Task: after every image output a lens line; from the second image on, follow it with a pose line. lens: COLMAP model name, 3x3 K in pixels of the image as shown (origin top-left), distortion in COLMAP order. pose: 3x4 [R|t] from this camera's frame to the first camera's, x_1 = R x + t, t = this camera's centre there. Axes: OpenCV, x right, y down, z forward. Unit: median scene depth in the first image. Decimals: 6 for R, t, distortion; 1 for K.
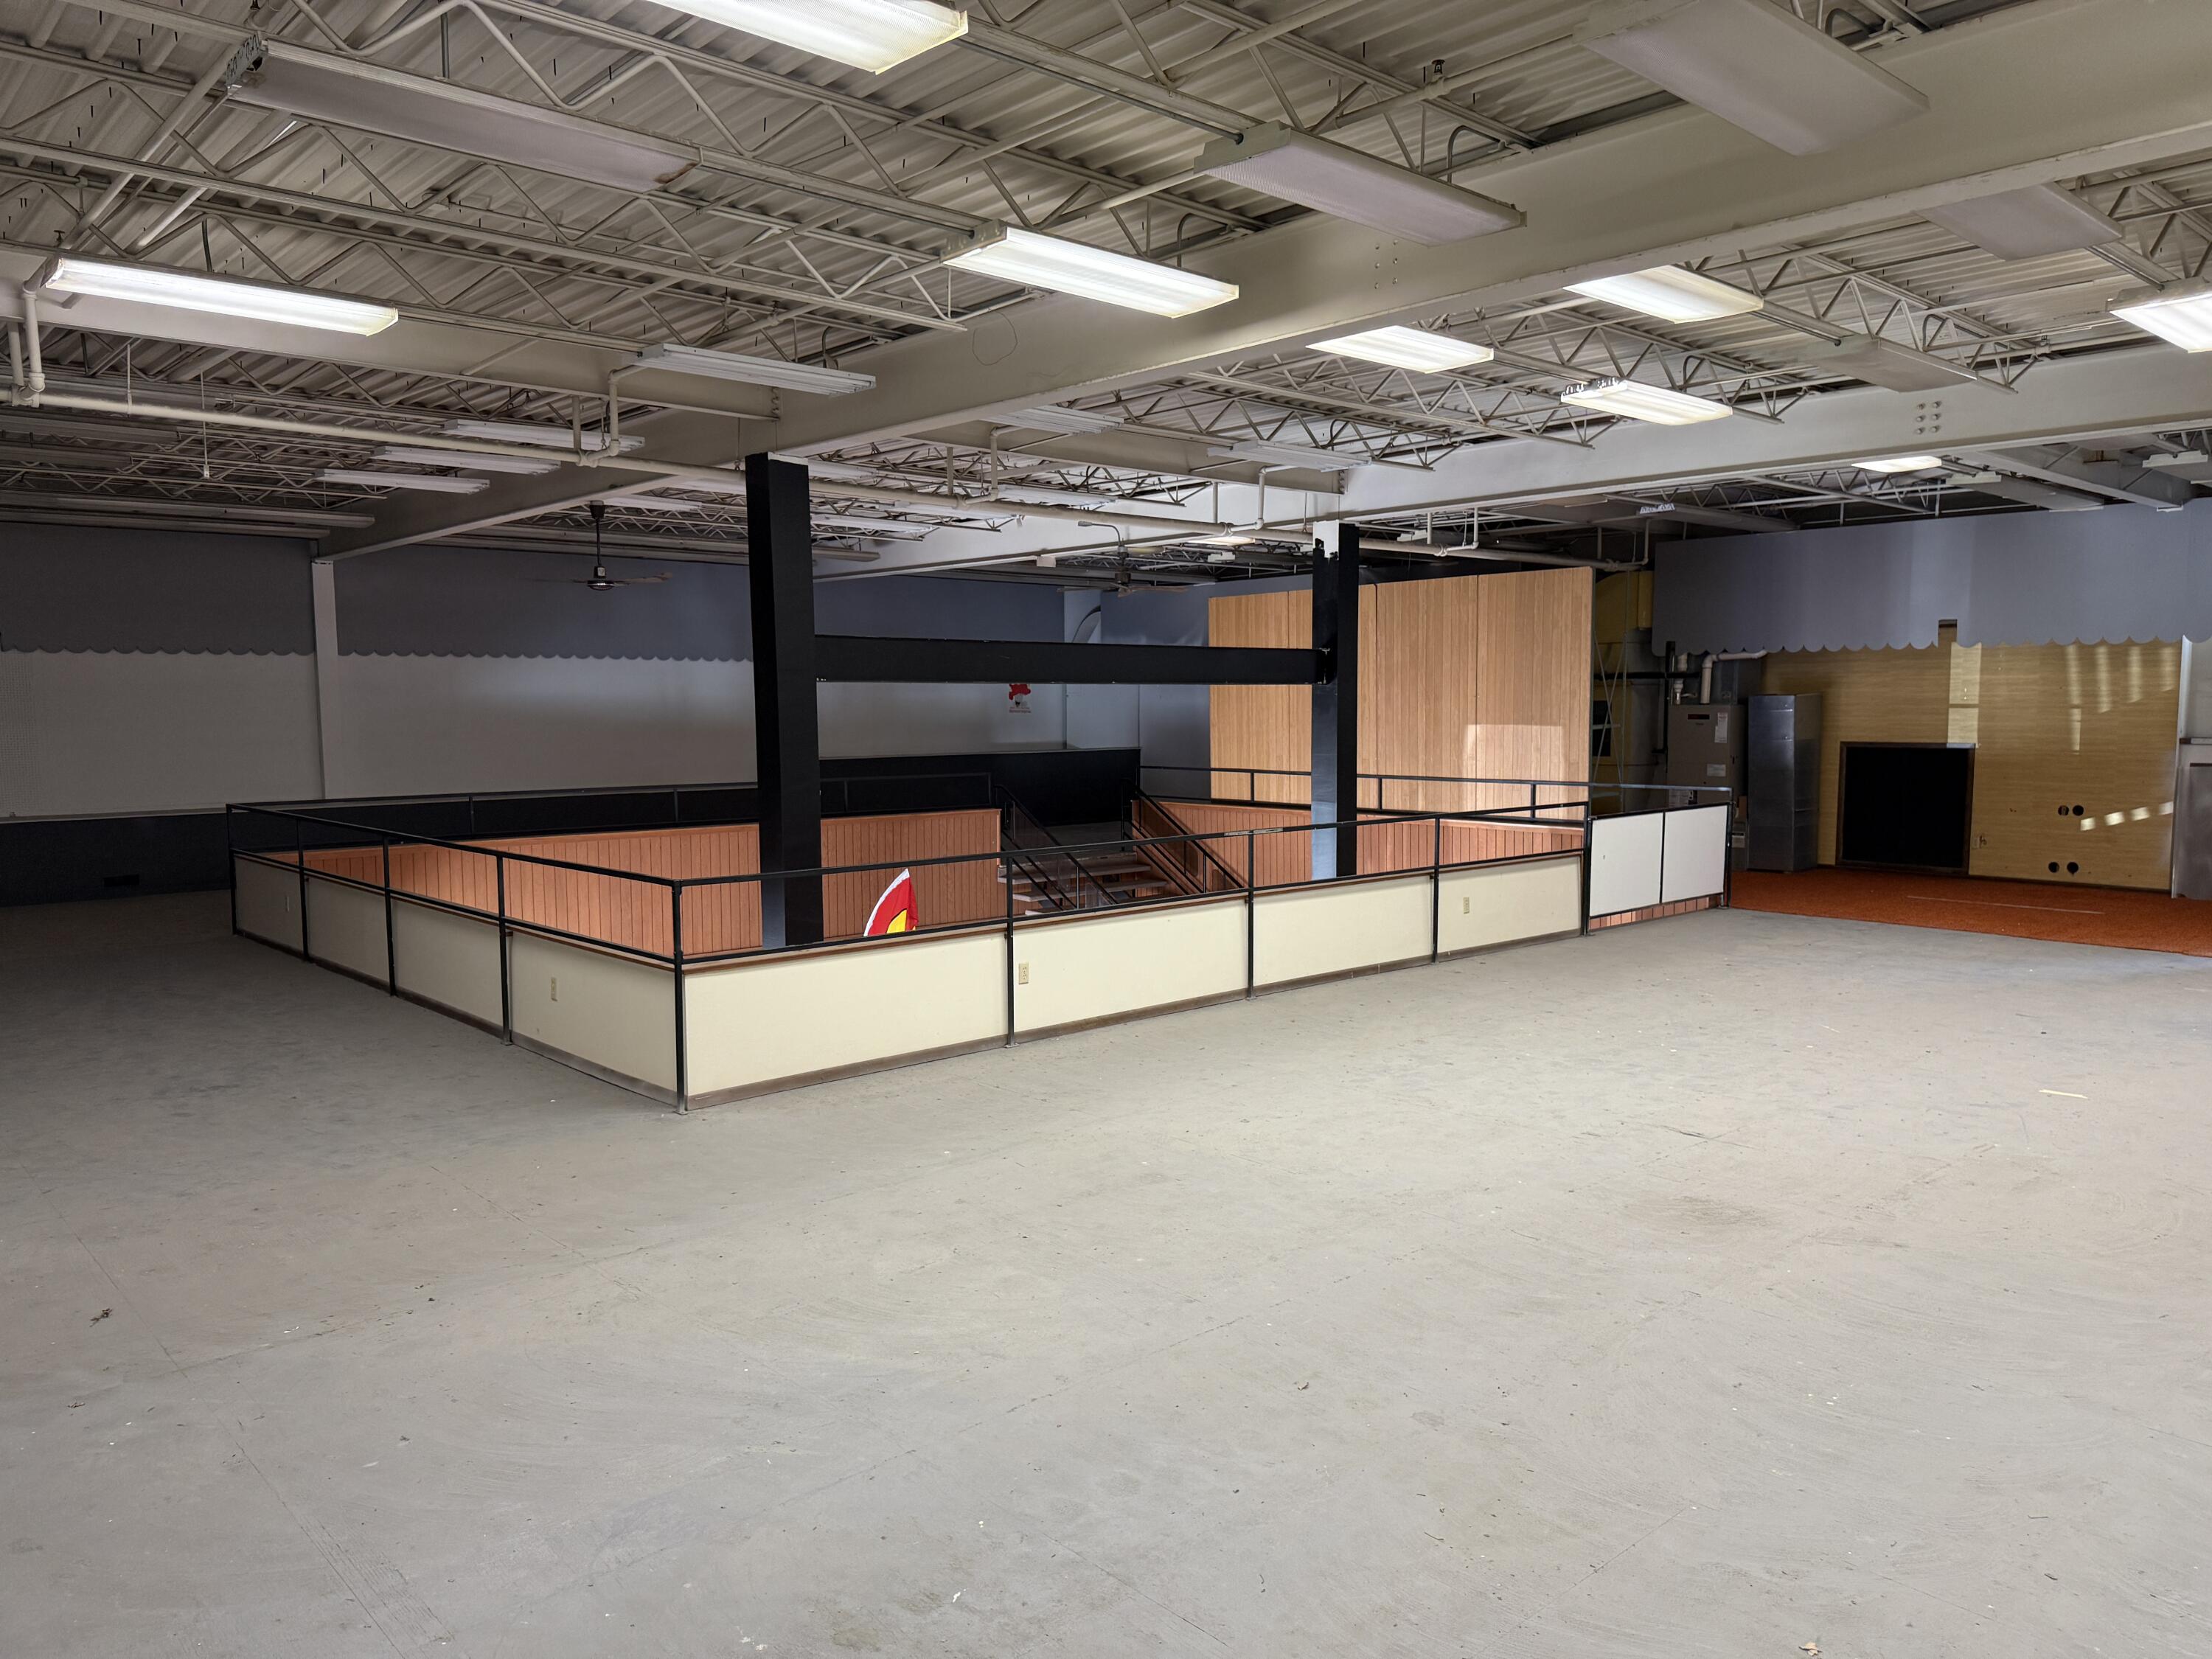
lens RADIAL K [[1538.5, 0, 1106.0], [0, 1538.5, 829.5], [0, 0, 1]] dist [0.080029, -0.116830]
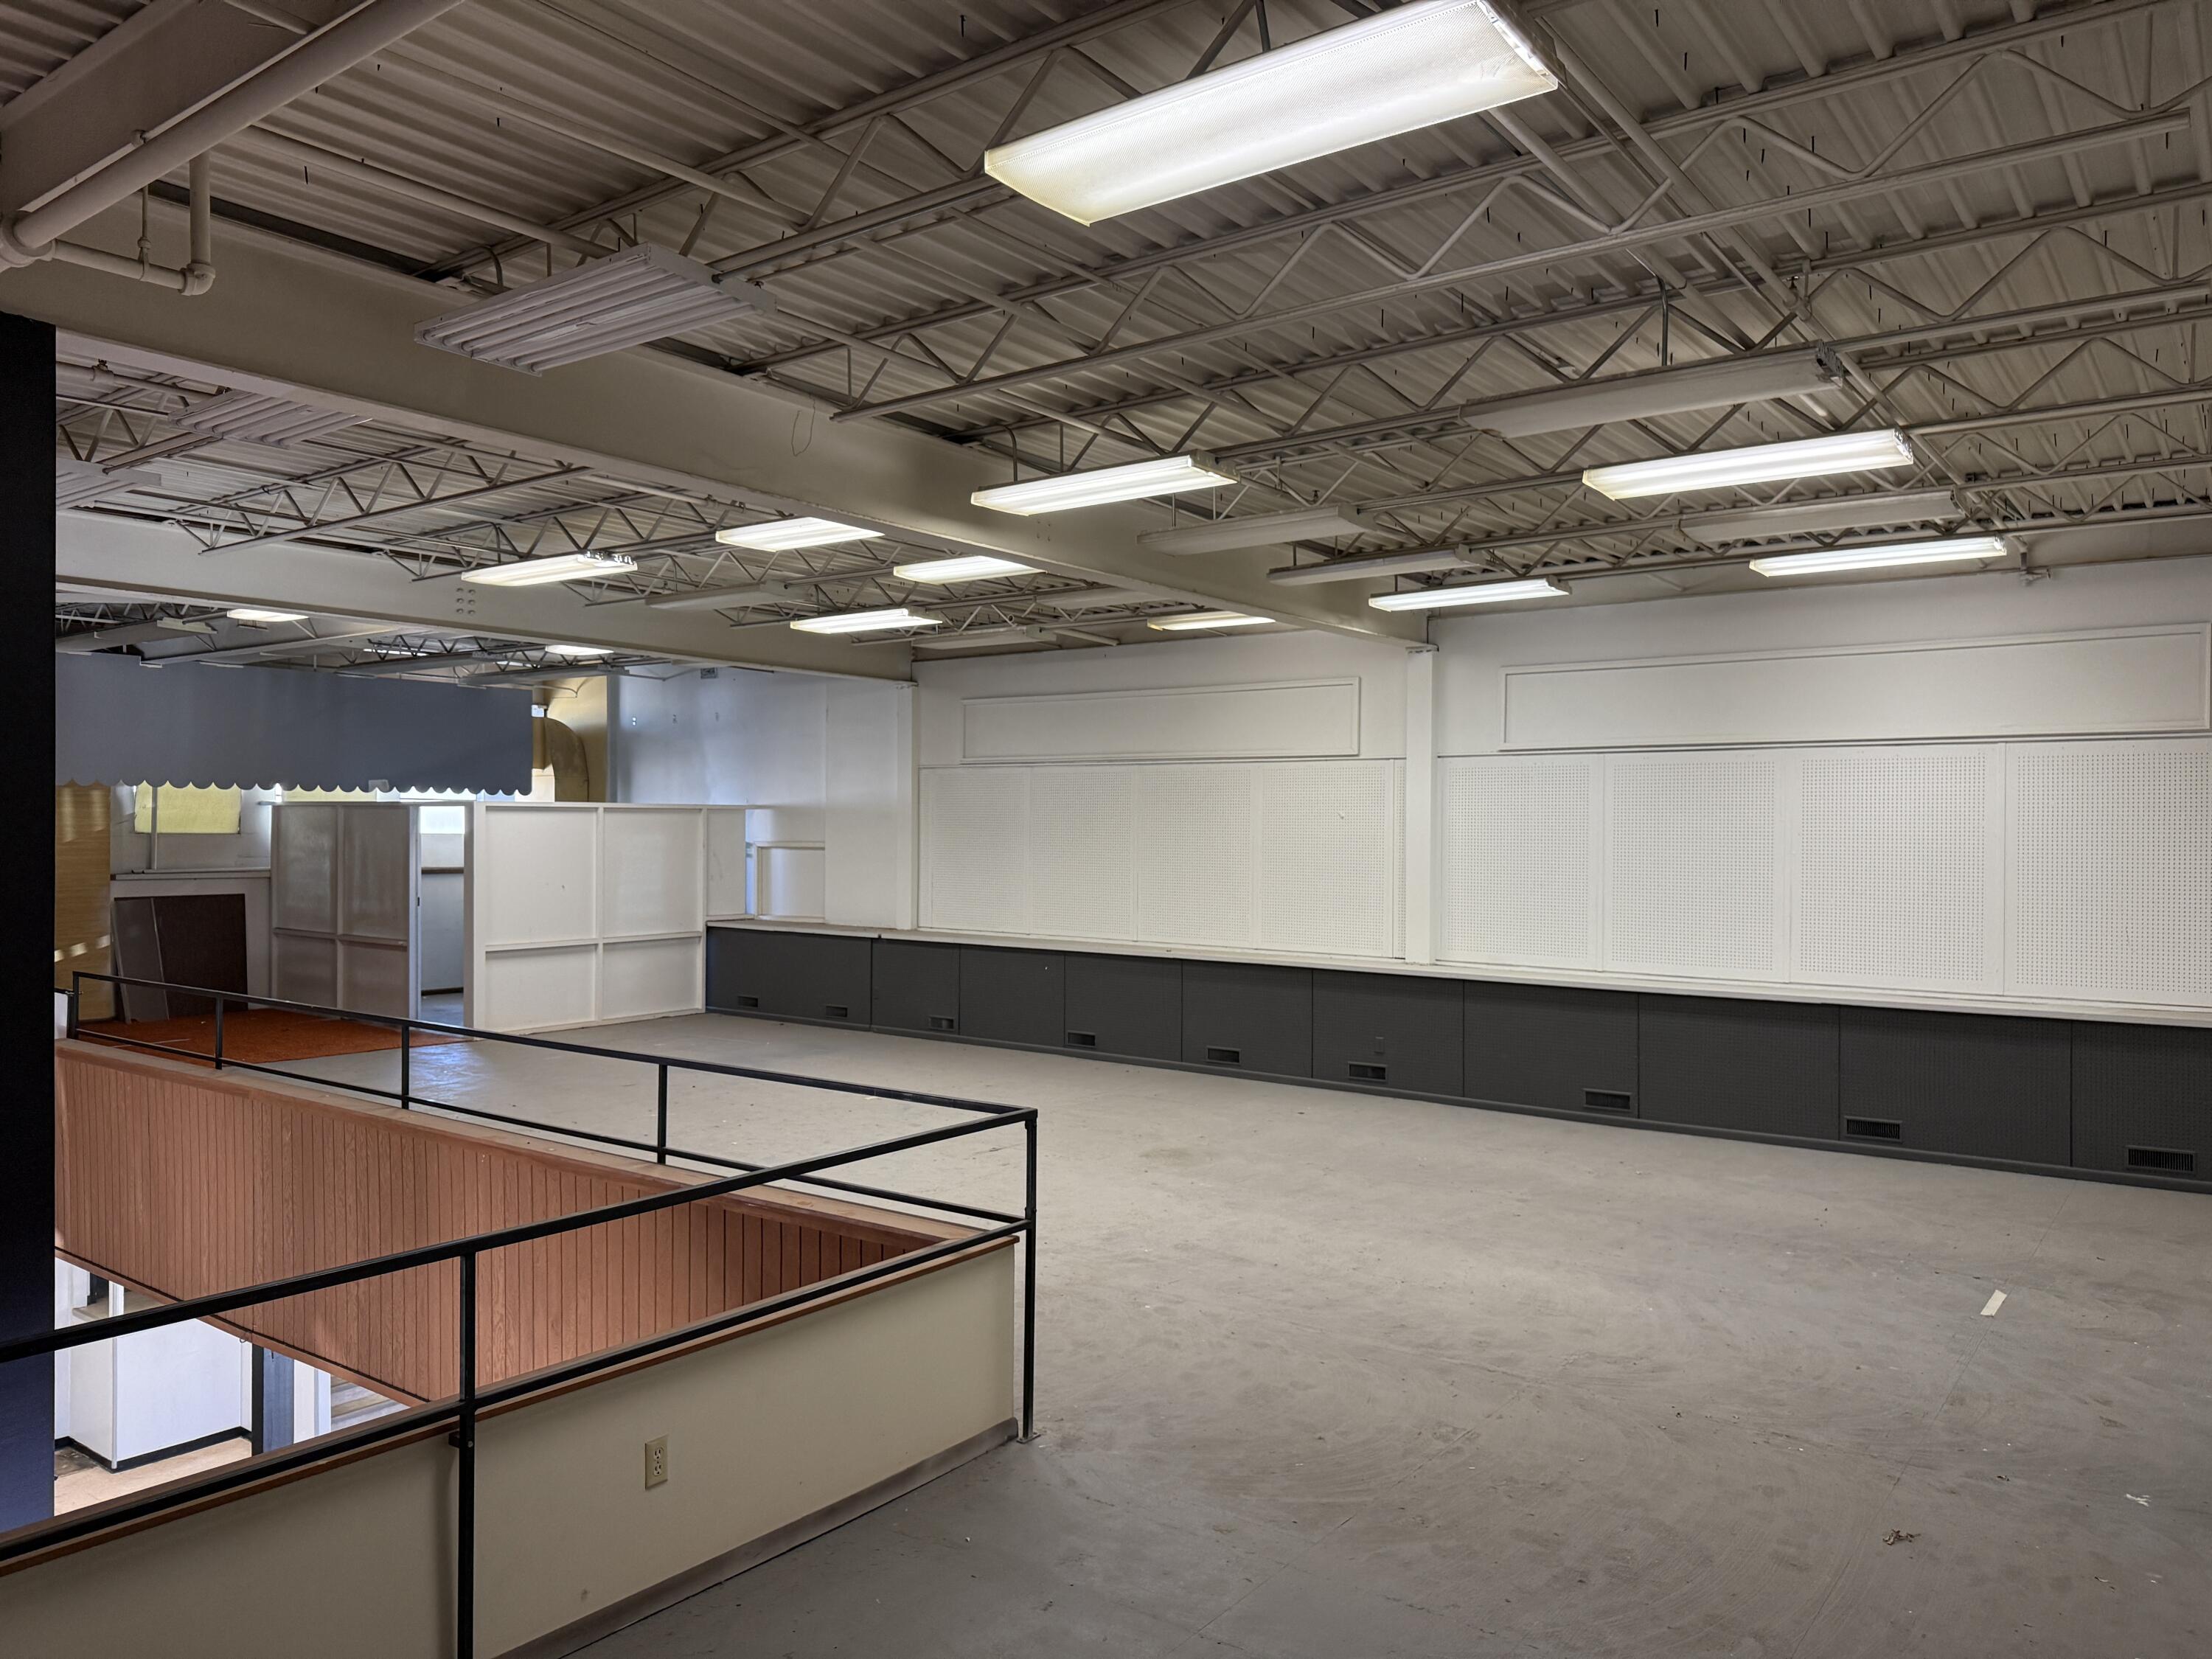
lens RADIAL K [[1538.5, 0, 1106.0], [0, 1538.5, 829.5], [0, 0, 1]] dist [0.080029, -0.116830]
pose [[-0.174195, 0.000087, 0.984711, -0.987460], [0.078726, 0.996800, 0.013838, -0.105095], [-0.981559, 0.079933, -0.173645, 1.064947]]
